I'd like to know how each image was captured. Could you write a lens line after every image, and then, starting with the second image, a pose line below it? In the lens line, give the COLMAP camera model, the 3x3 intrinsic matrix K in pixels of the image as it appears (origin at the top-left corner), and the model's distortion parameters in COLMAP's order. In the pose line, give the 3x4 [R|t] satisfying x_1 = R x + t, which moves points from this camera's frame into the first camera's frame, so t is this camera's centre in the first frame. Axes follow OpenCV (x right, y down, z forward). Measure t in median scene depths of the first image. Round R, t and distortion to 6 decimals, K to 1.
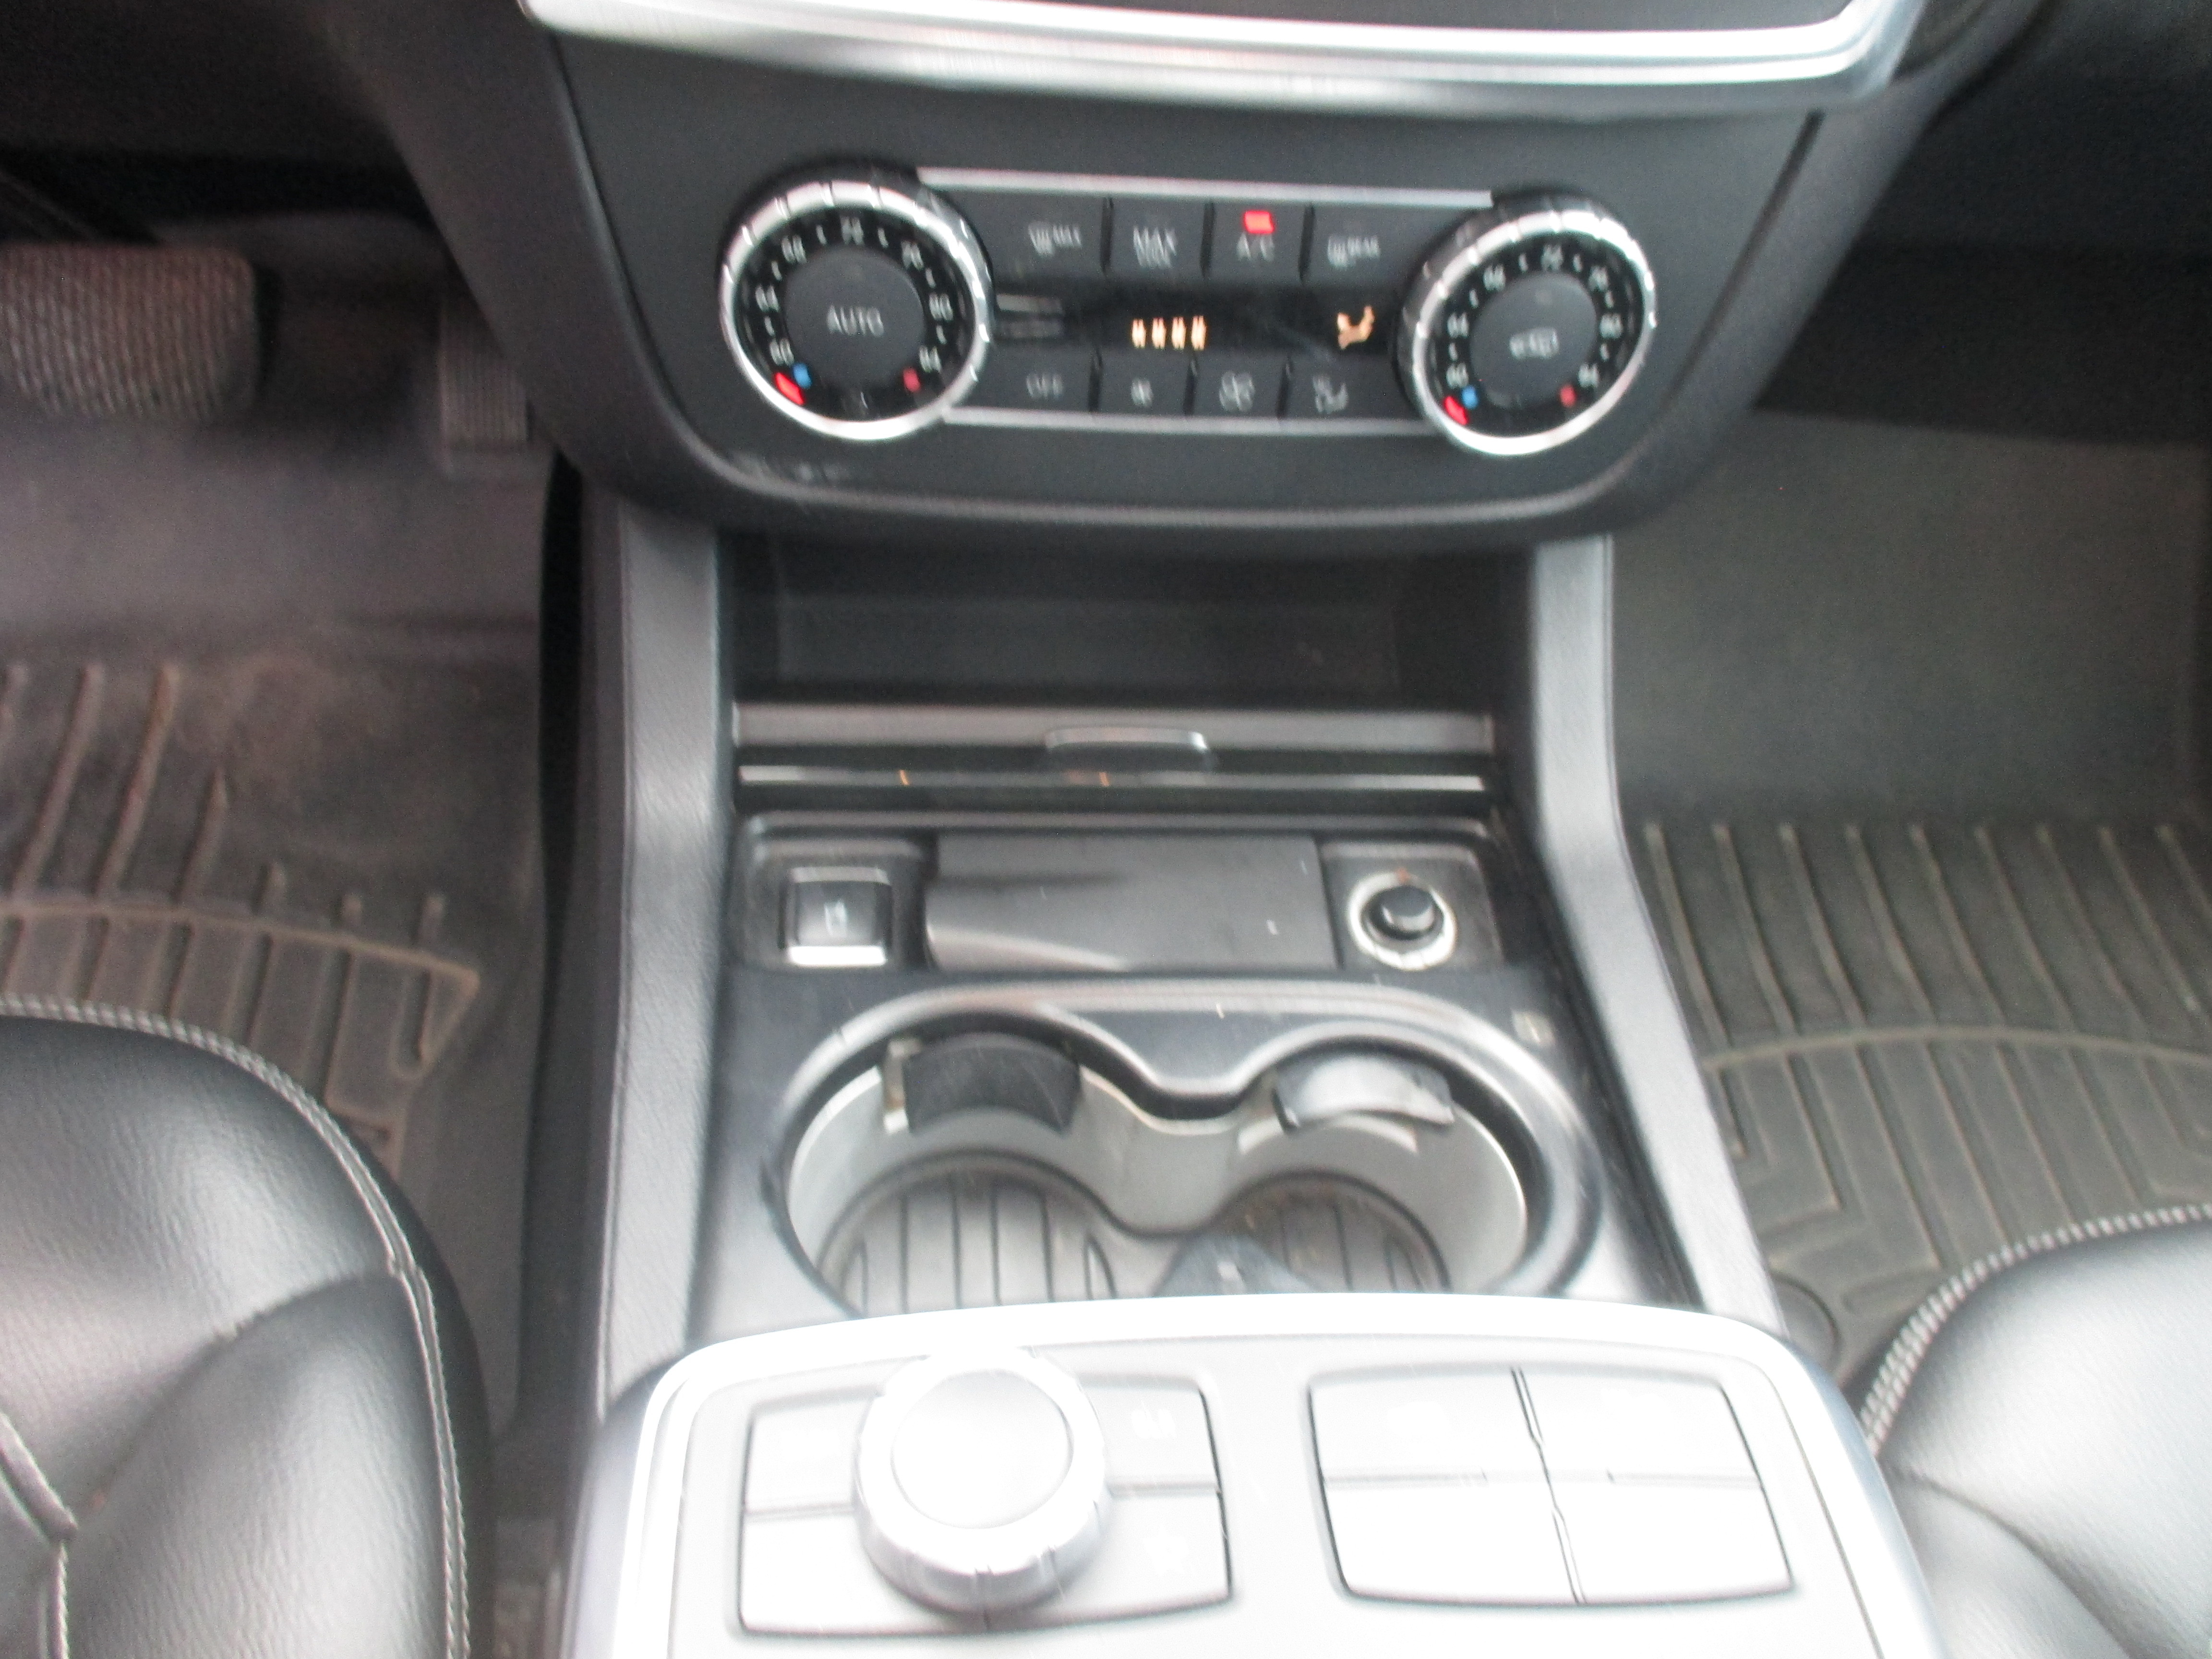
lens RADIAL K [[1867.8, 0, 1106.0], [0, 1867.8, 829.5], [0, 0, 1]] dist [-0.049022, 0.011936]
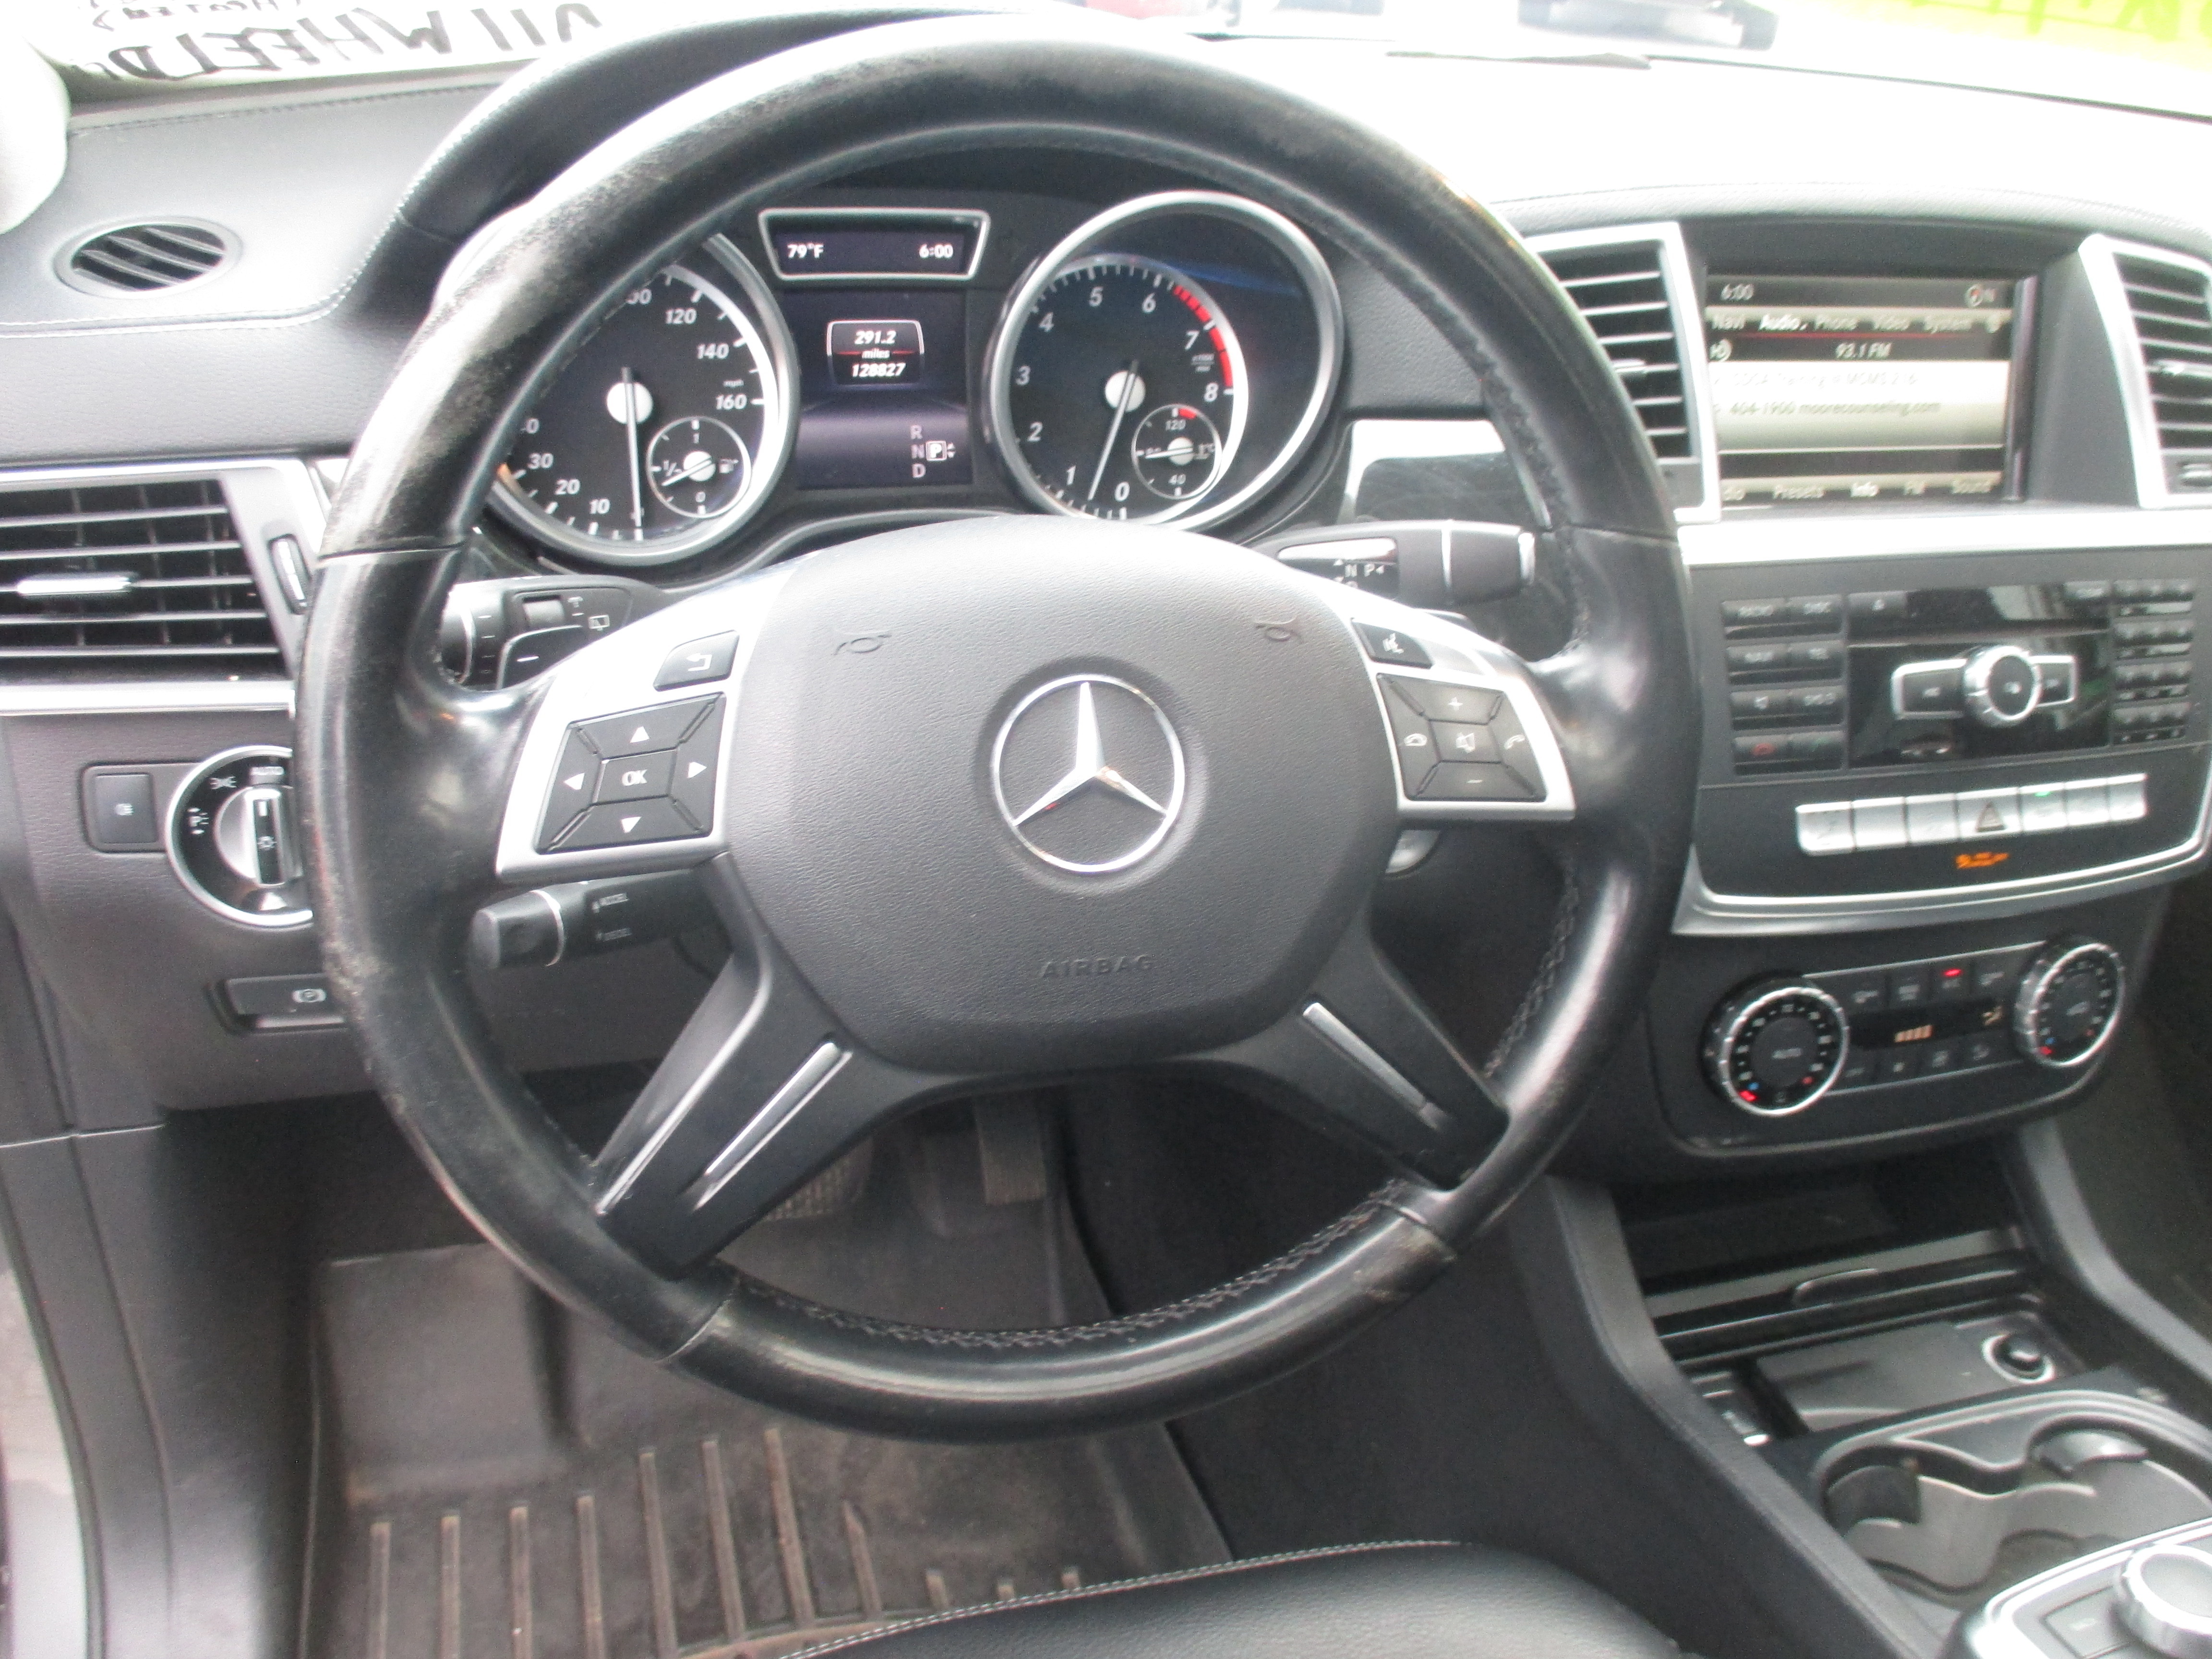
lens RADIAL K [[1856.9, 0, 1060.3], [0, 1856.9, 806.9], [0, 0, 1]] dist [-0.043776, 0.000295]
pose [[0.975954, -0.133644, 0.172202, -1.114175], [0.188989, 0.912437, -0.362962, 0.038793], [-0.108616, 0.386778, 0.915754, -0.718687]]
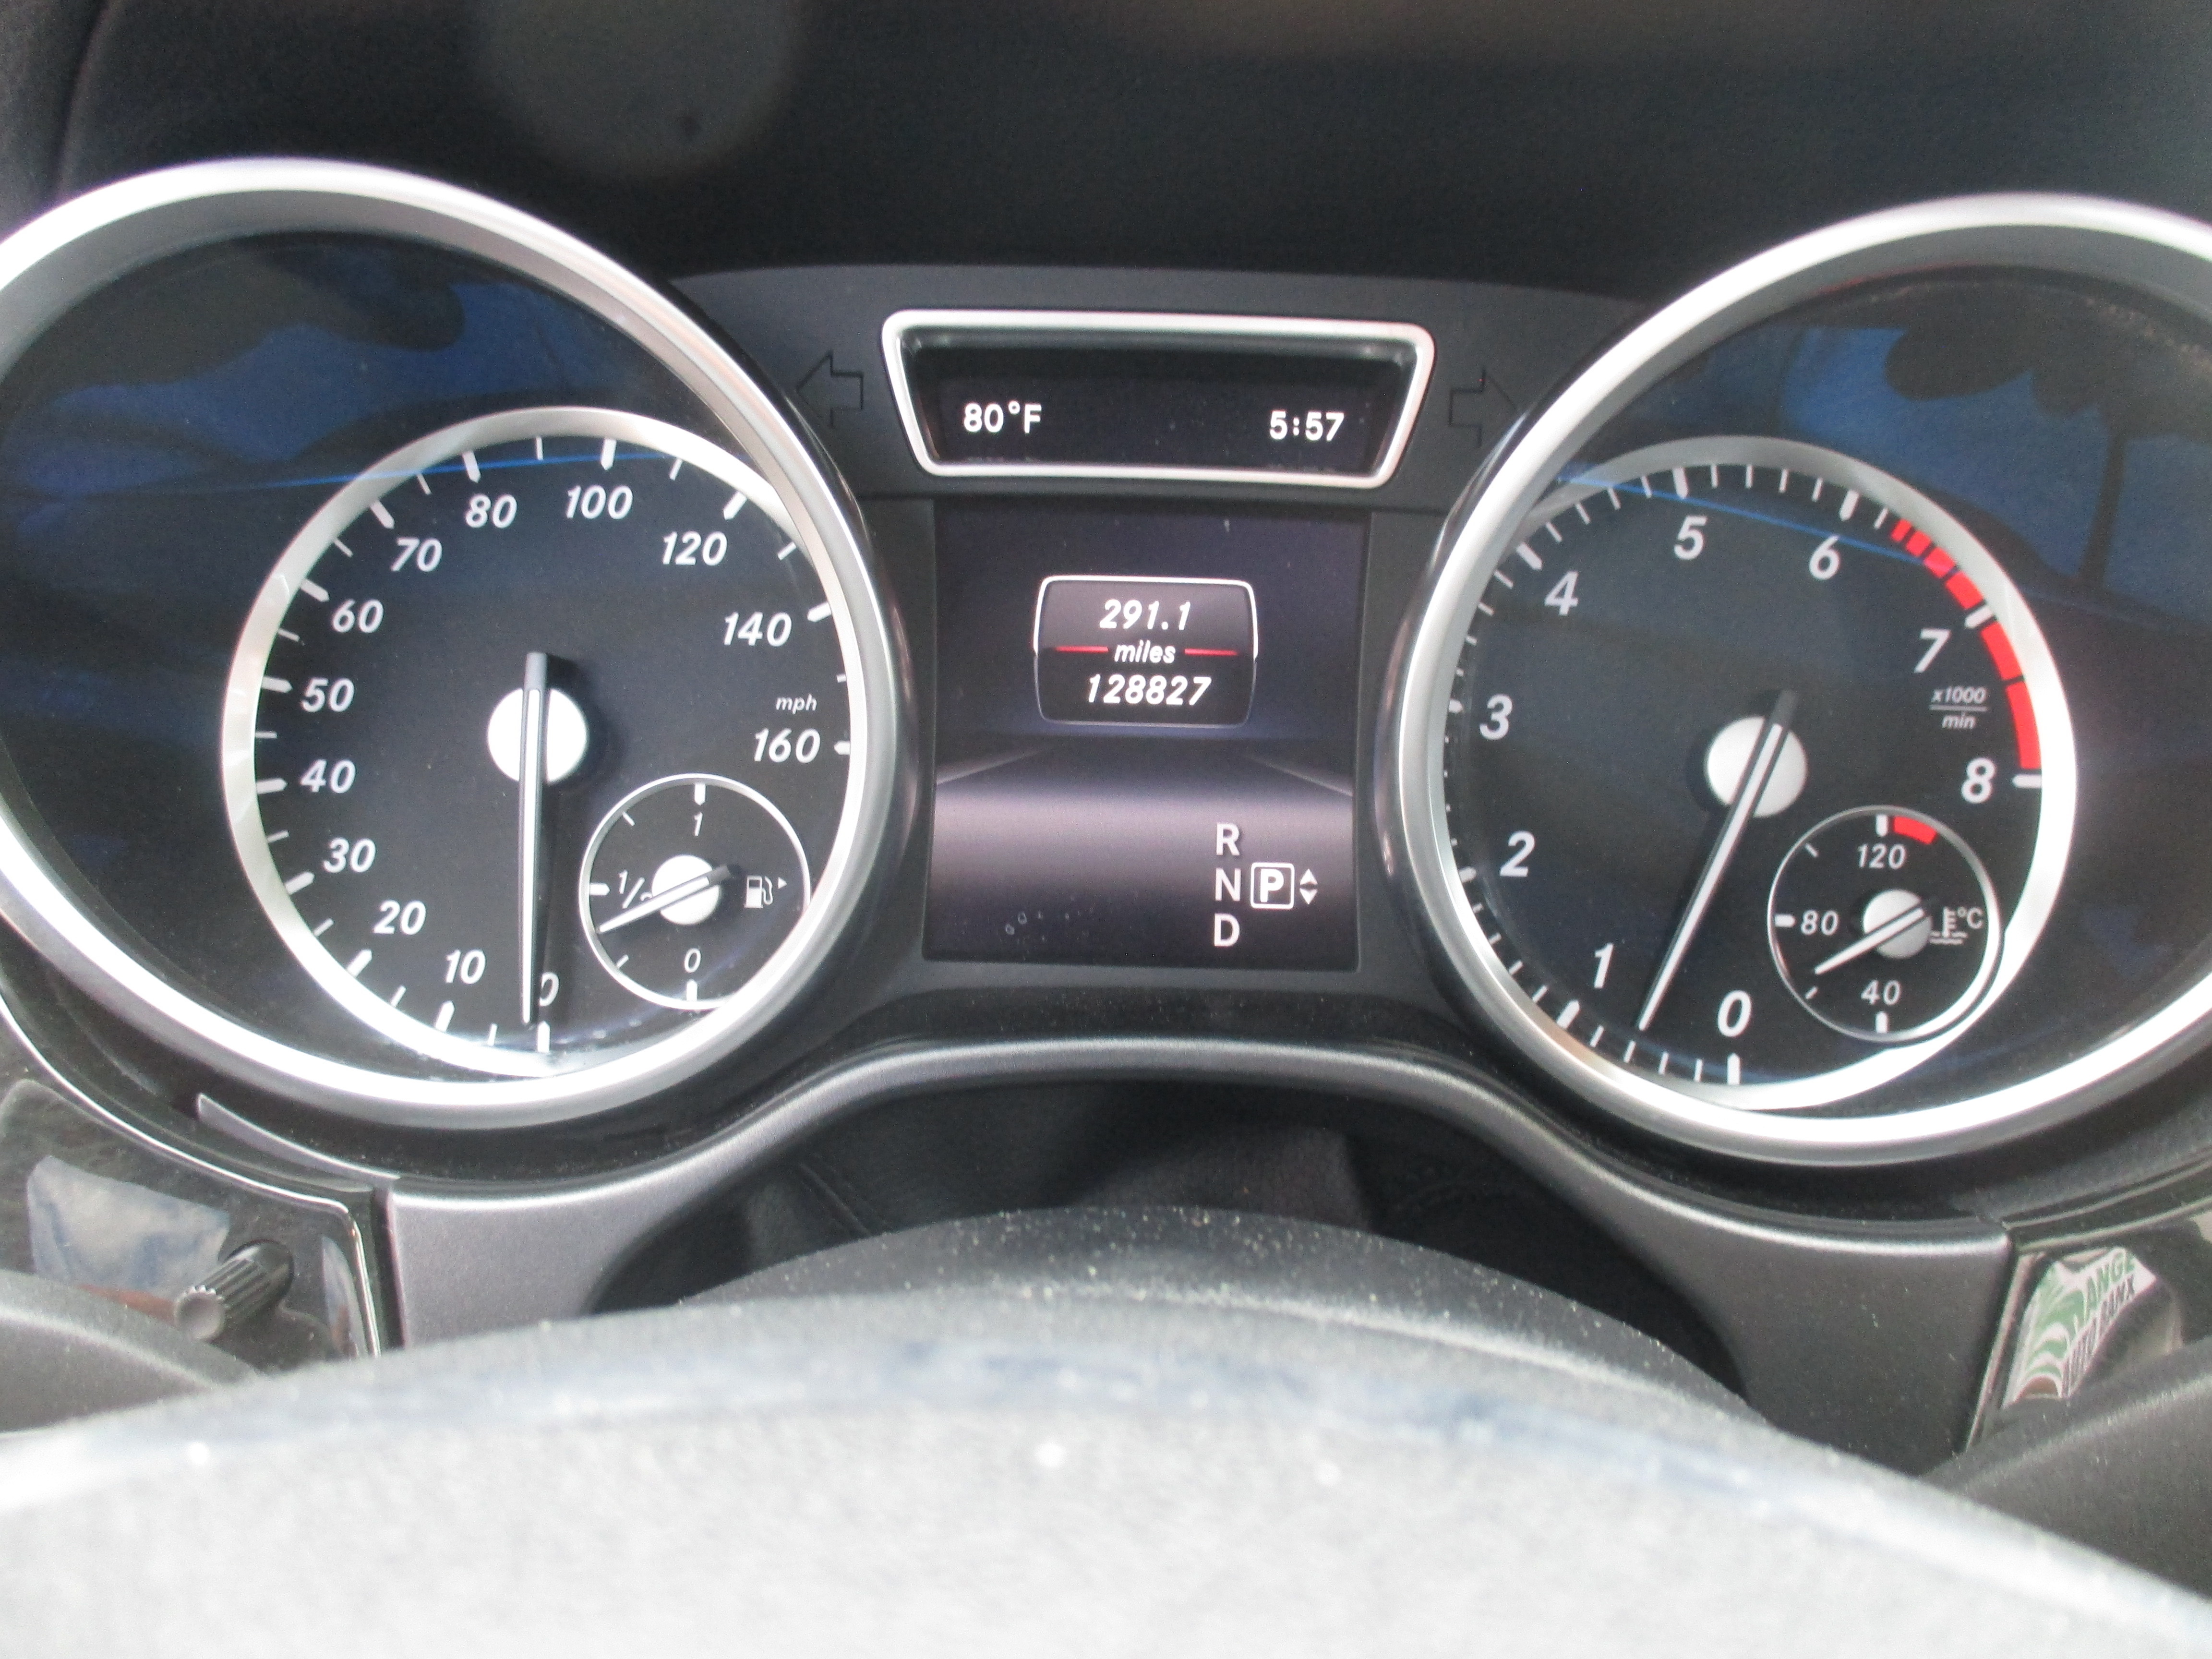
lens RADIAL K [[1867.8, 0, 1106.0], [0, 1867.8, 829.5], [0, 0, 1]] dist [-0.049022, 0.011936]
pose [[0.995144, -0.043944, -0.088075, -0.866921], [-0.012272, 0.832431, -0.553992, -0.572783], [0.097661, 0.552383, 0.827850, 0.195100]]
